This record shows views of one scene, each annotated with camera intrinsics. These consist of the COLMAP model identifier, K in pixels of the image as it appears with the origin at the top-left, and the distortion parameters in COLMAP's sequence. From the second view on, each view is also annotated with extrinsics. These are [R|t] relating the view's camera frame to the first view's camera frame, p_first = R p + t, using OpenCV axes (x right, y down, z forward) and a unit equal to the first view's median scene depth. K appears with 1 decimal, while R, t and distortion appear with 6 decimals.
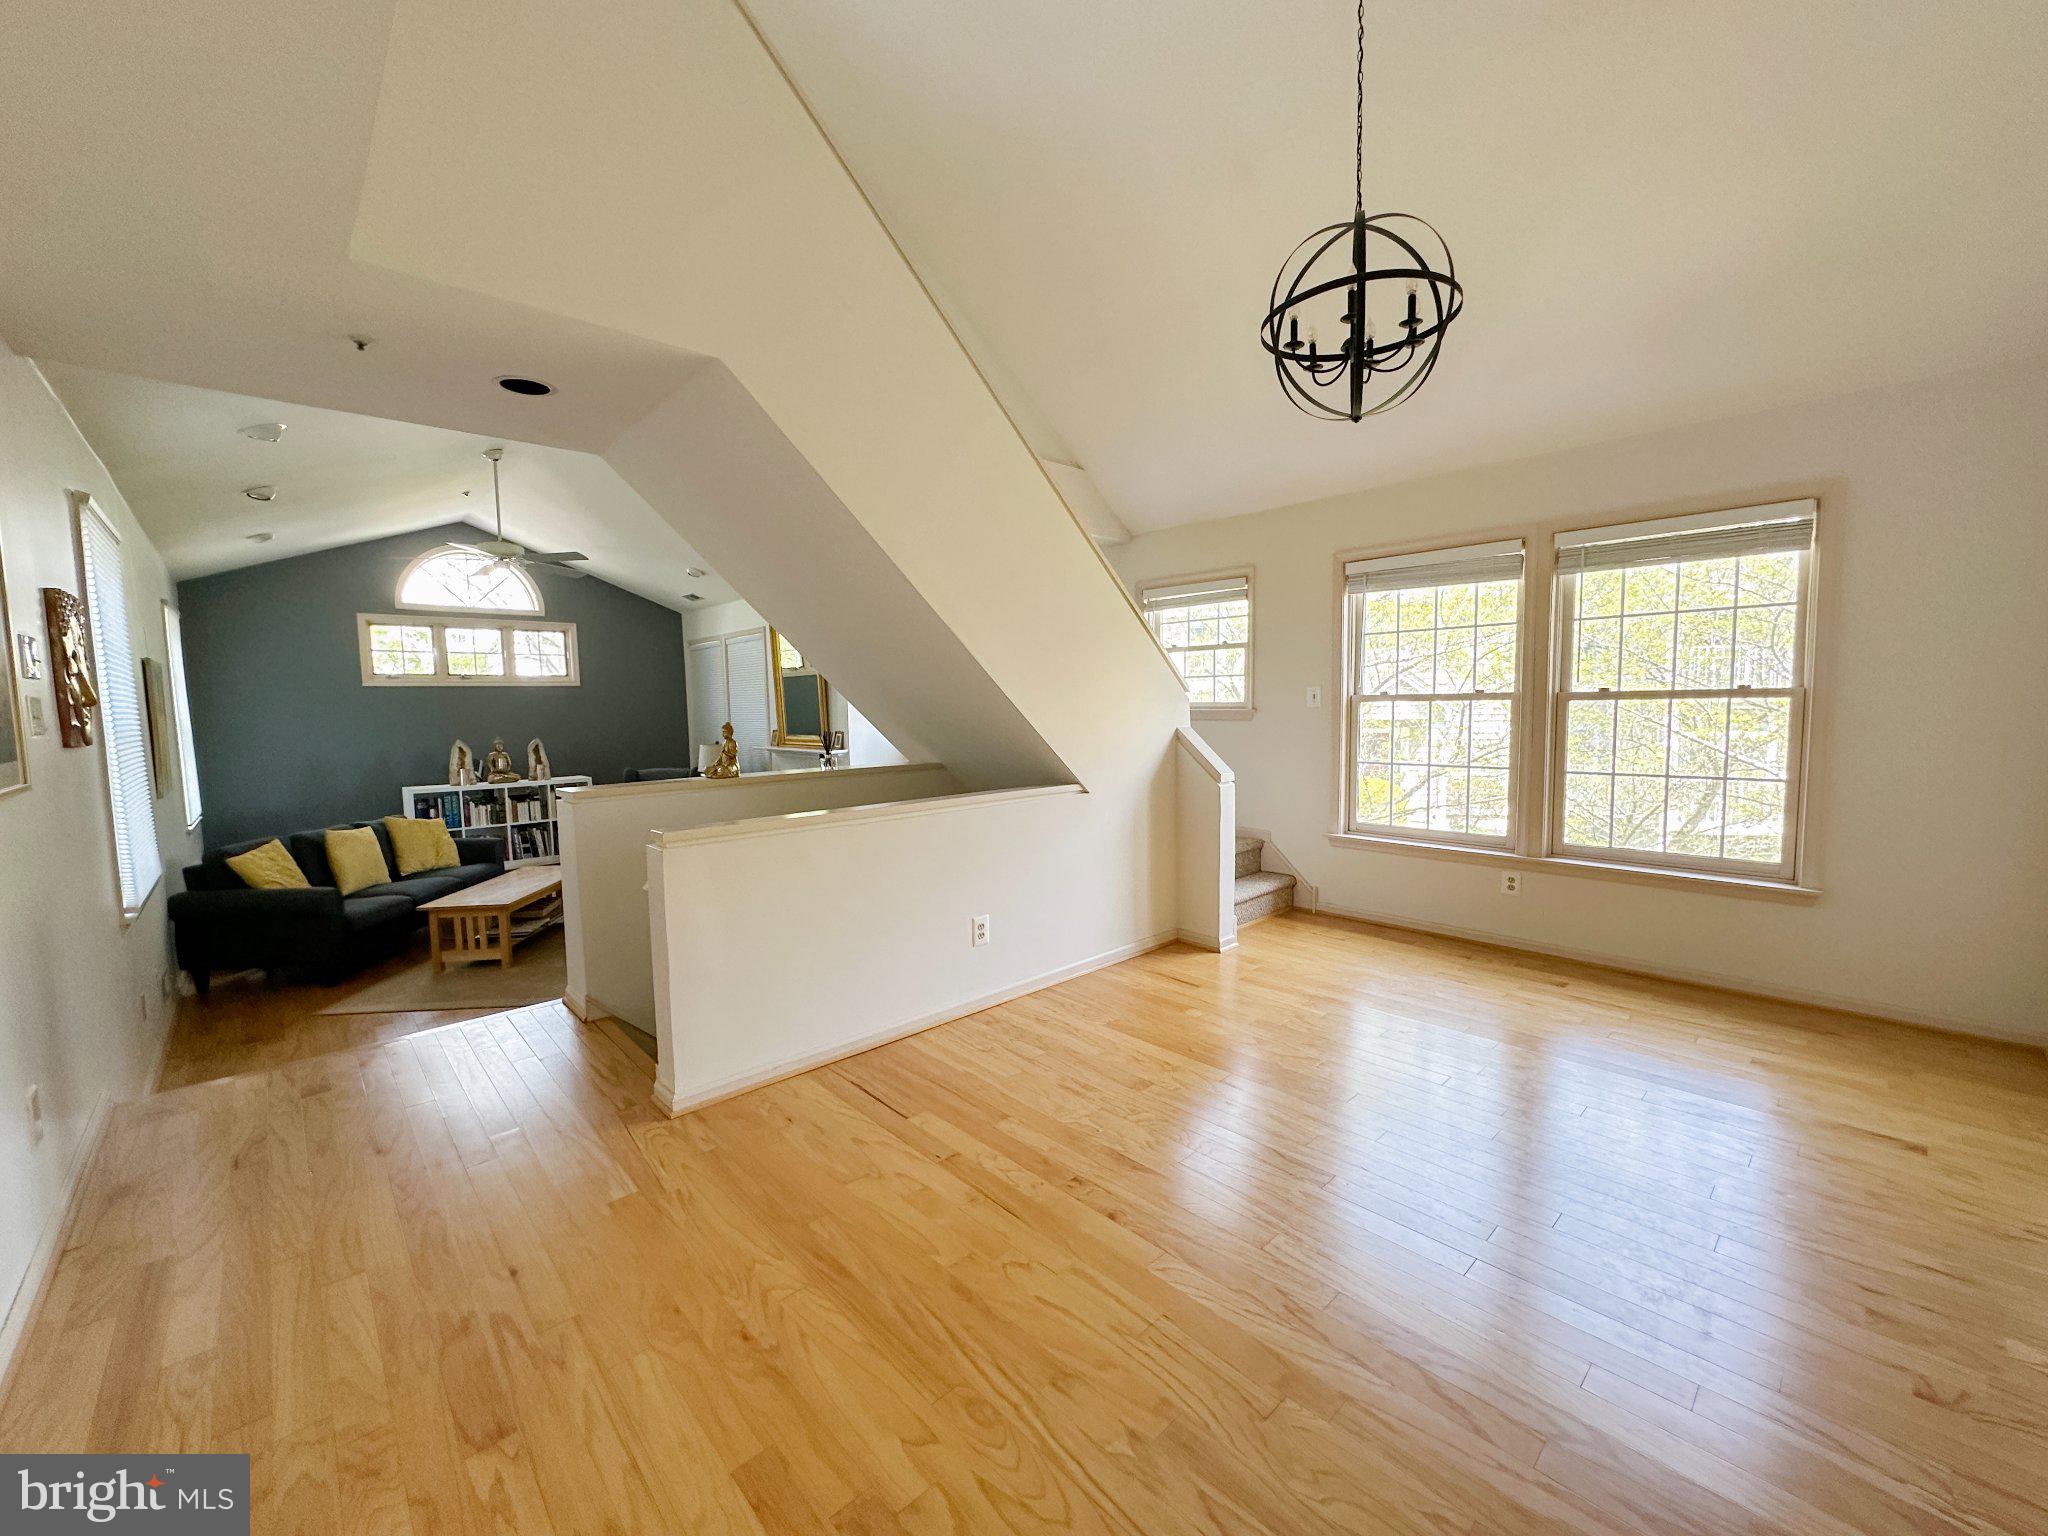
lens RADIAL K [[821.6, 0, 1027.2], [0, 821.6, 771.7], [0, 0, 1]] dist [-0.002505, 0.004873]
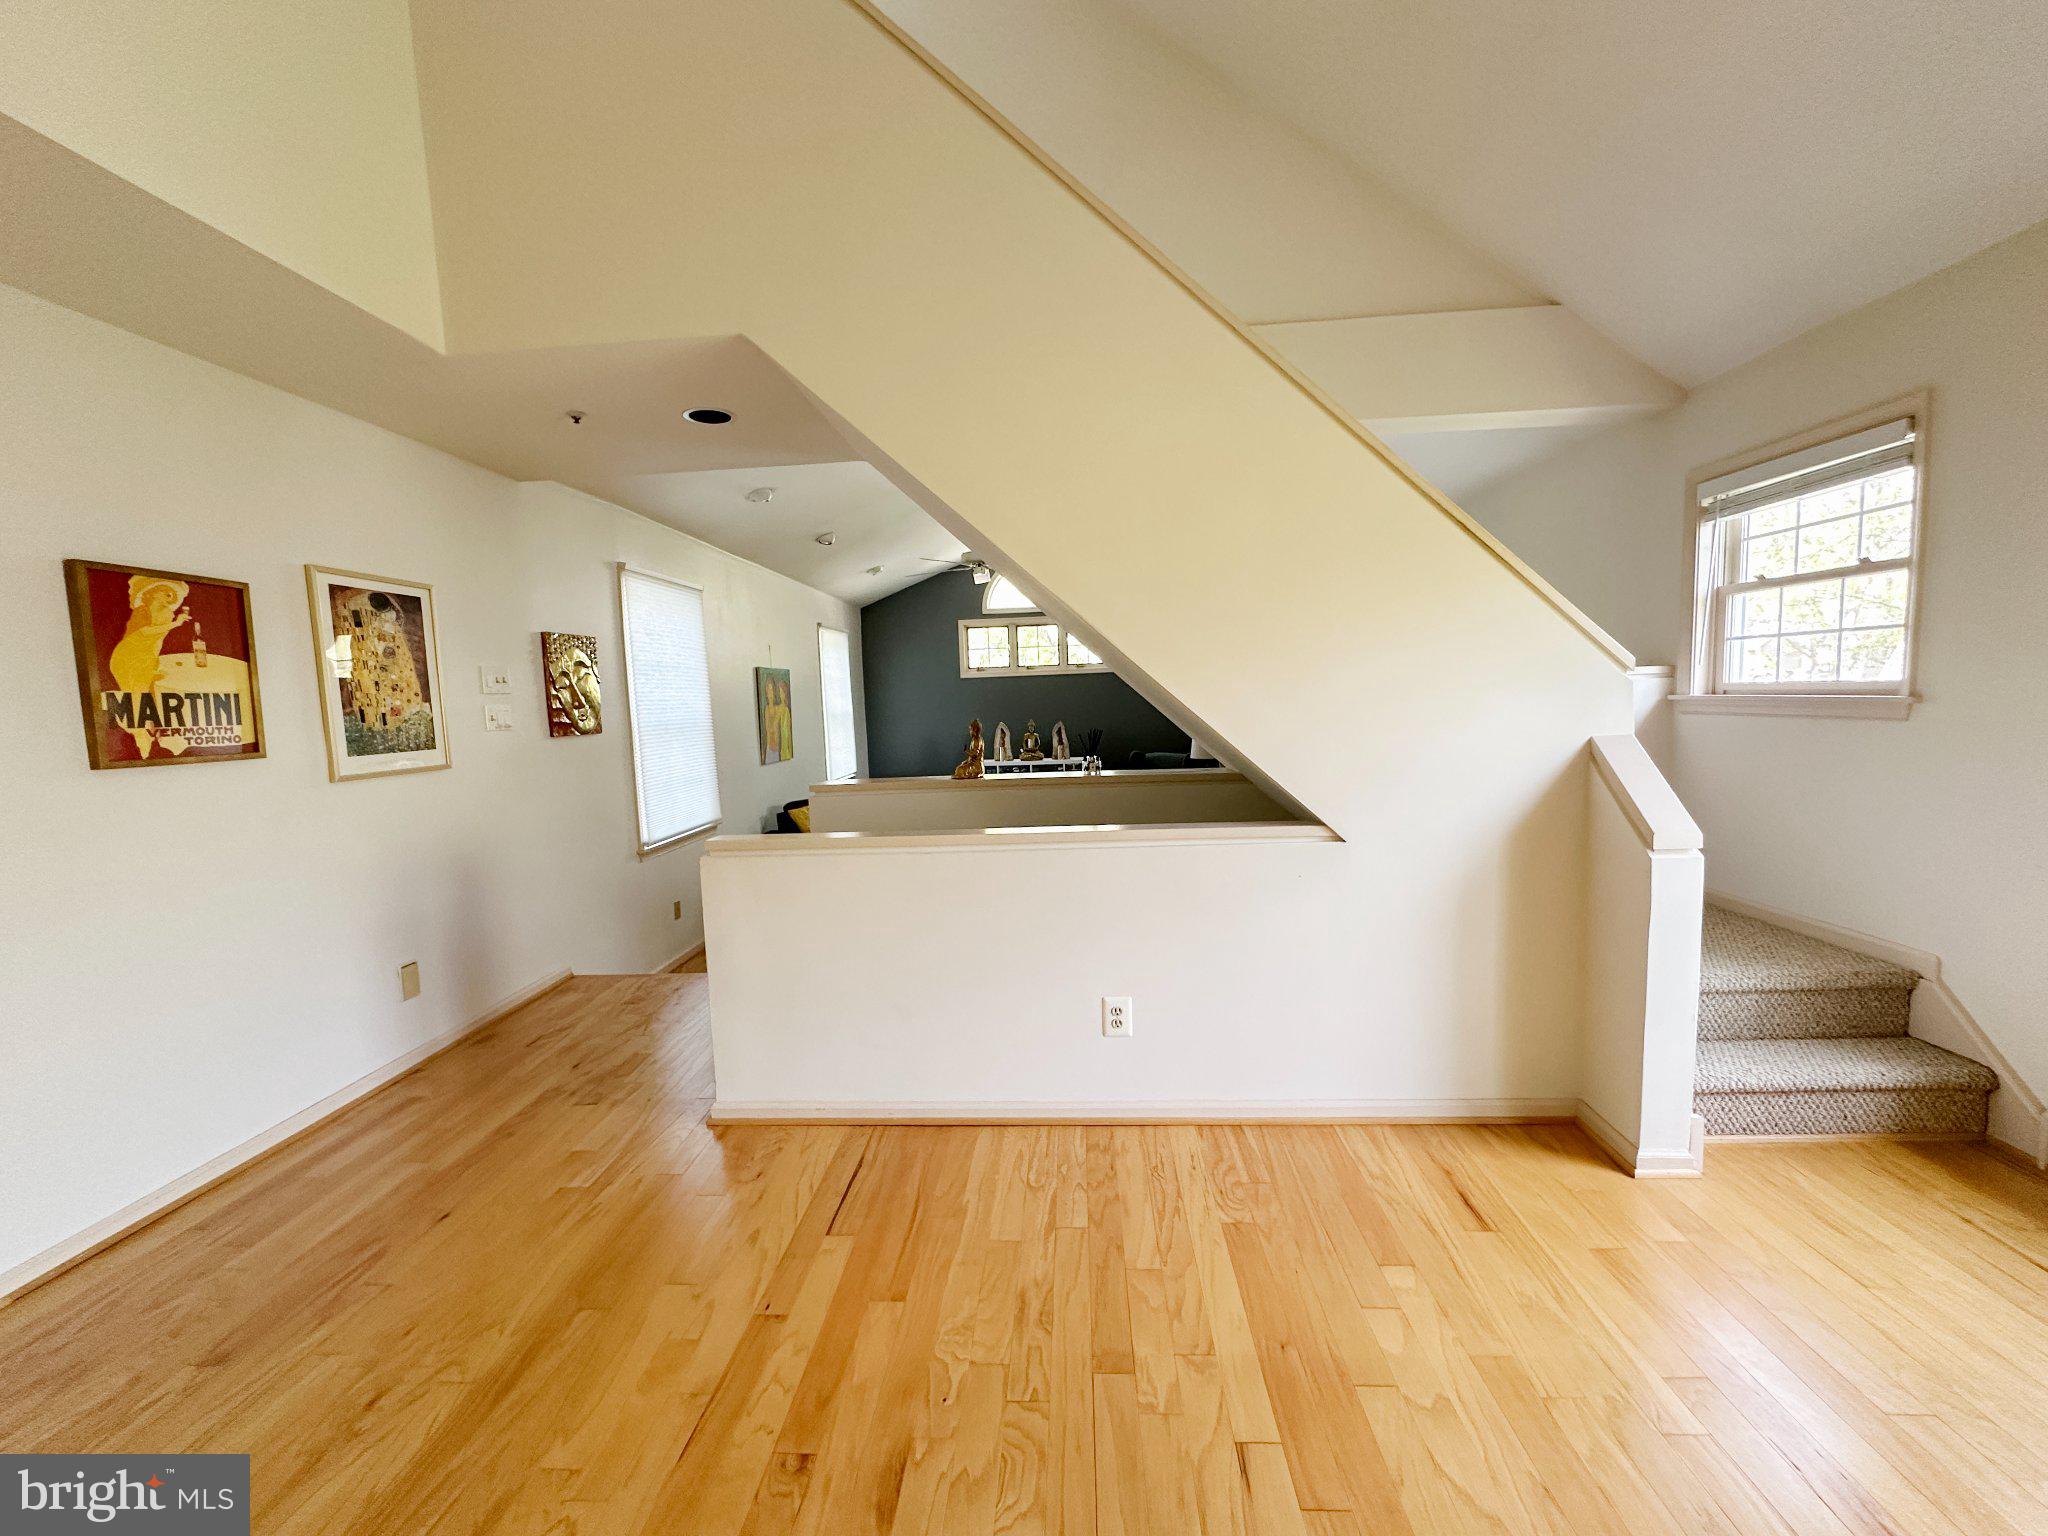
lens RADIAL K [[821.4, 0, 1022.4], [0, 821.4, 774.5], [0, 0, 1]] dist [-0.000910, -0.000024]
pose [[0.685235, 0.063242, -0.725571, 0.345702], [-0.038071, 0.997971, 0.051031, -0.046208], [0.727327, -0.007345, 0.686252, 0.386483]]
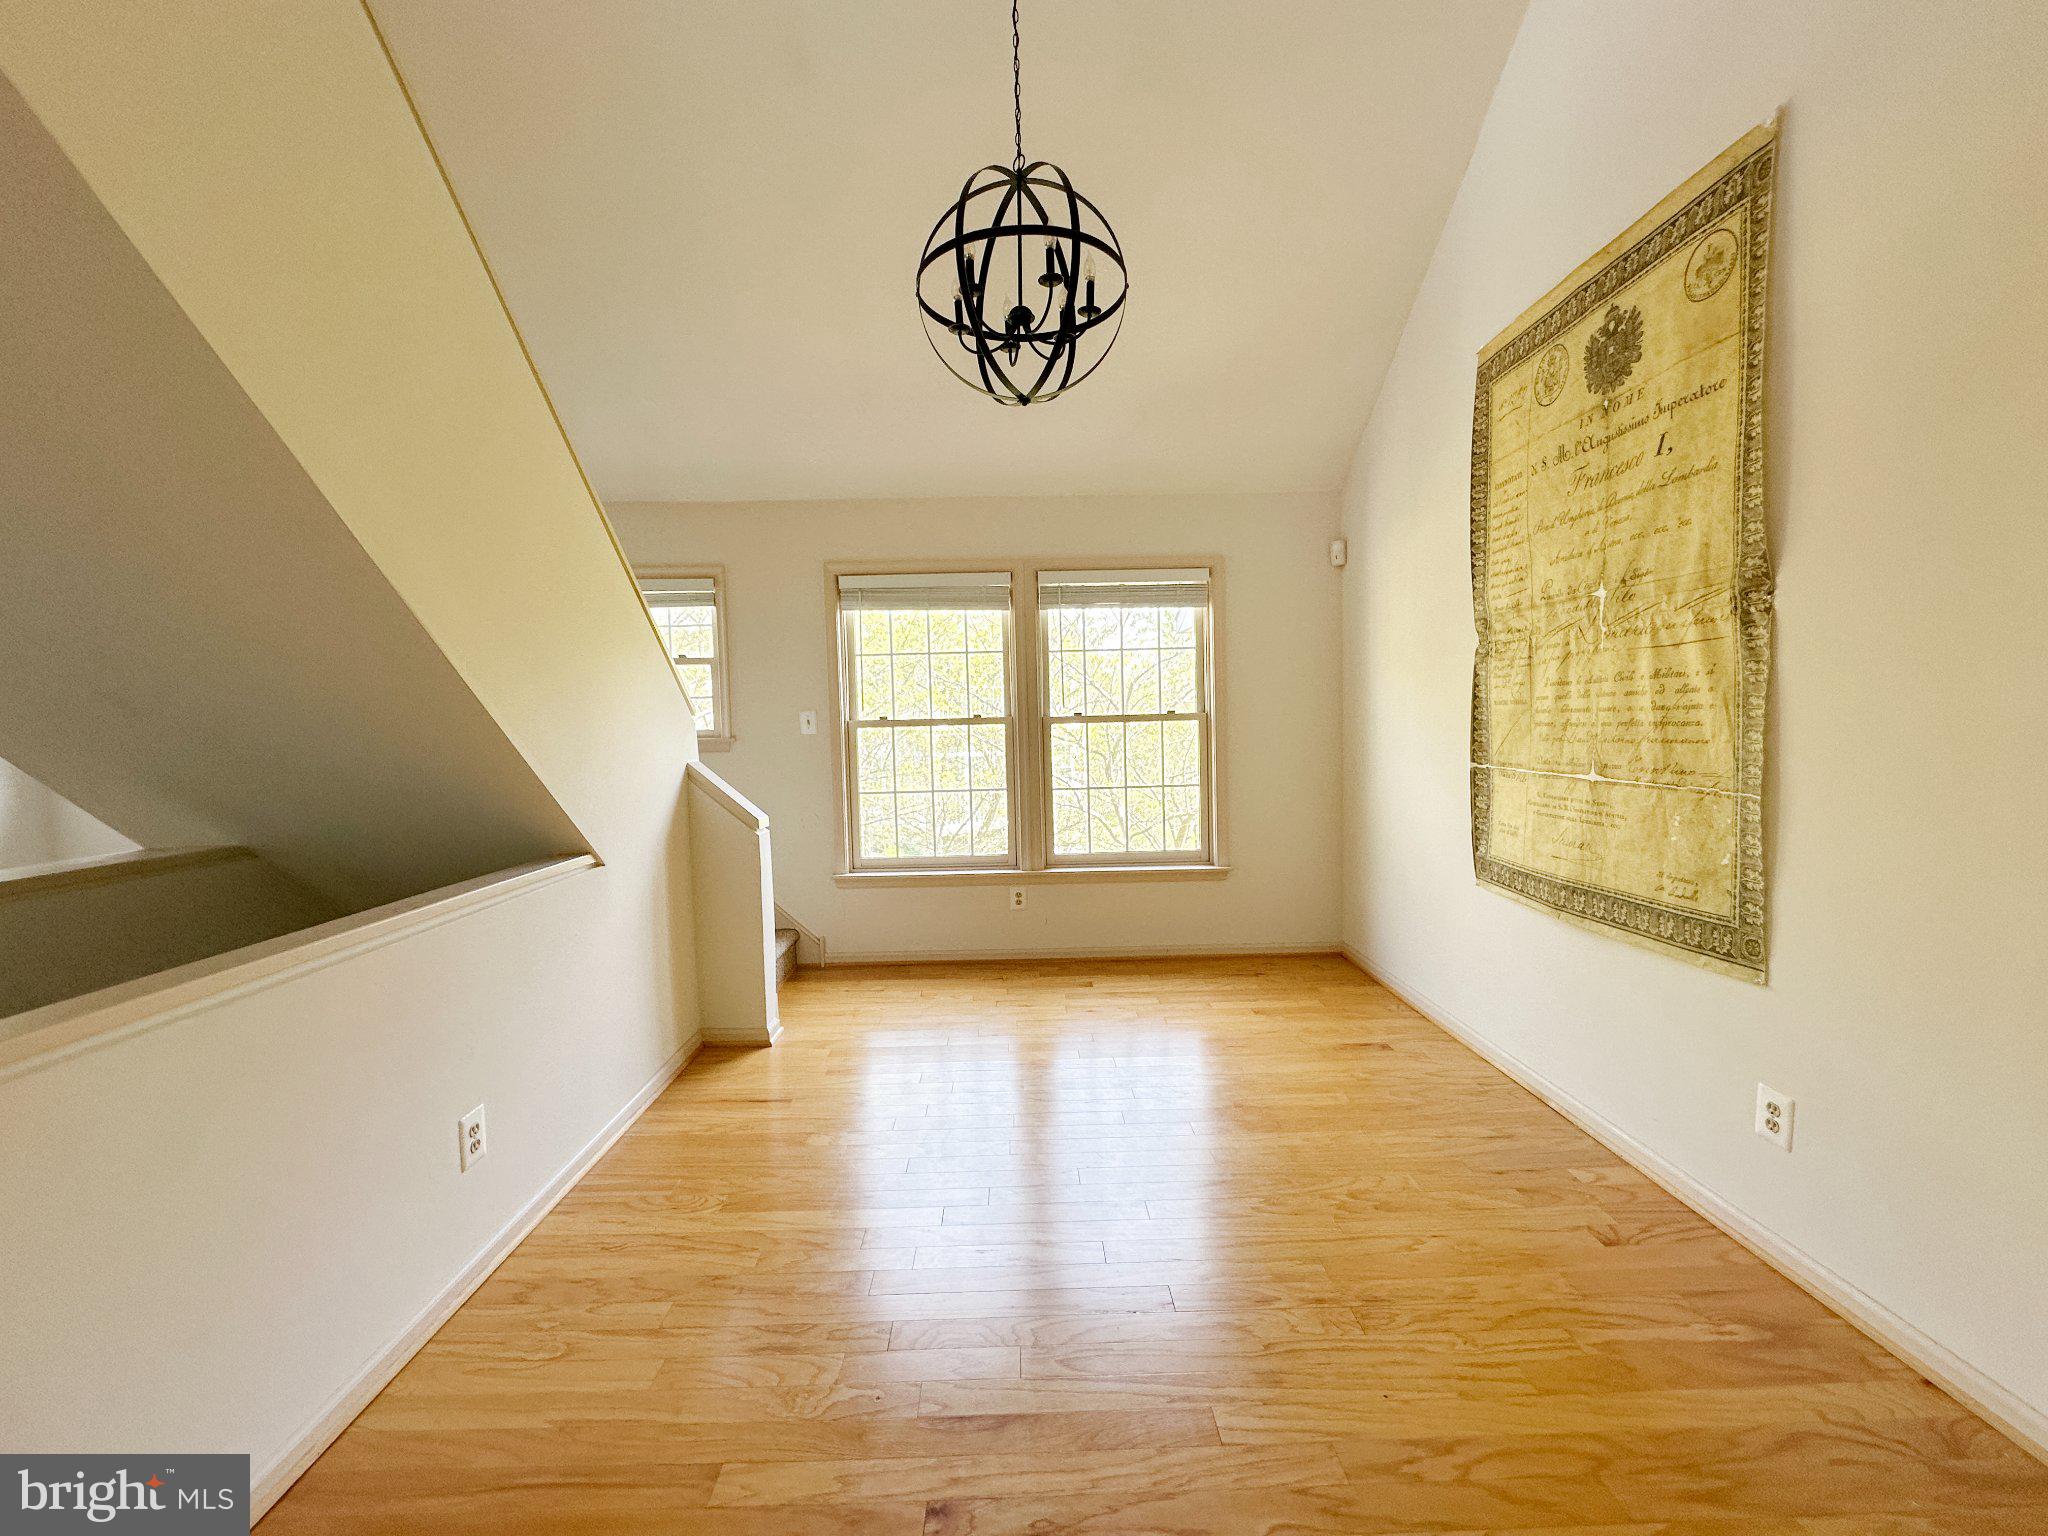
lens RADIAL K [[821.6, 0, 1027.2], [0, 821.6, 771.7], [0, 0, 1]] dist [-0.002505, 0.004873]
pose [[0.672520, -0.047701, 0.738540, -0.177496], [0.074537, 0.997212, -0.003466, -0.021769], [-0.736316, 0.057380, 0.674201, 0.287257]]
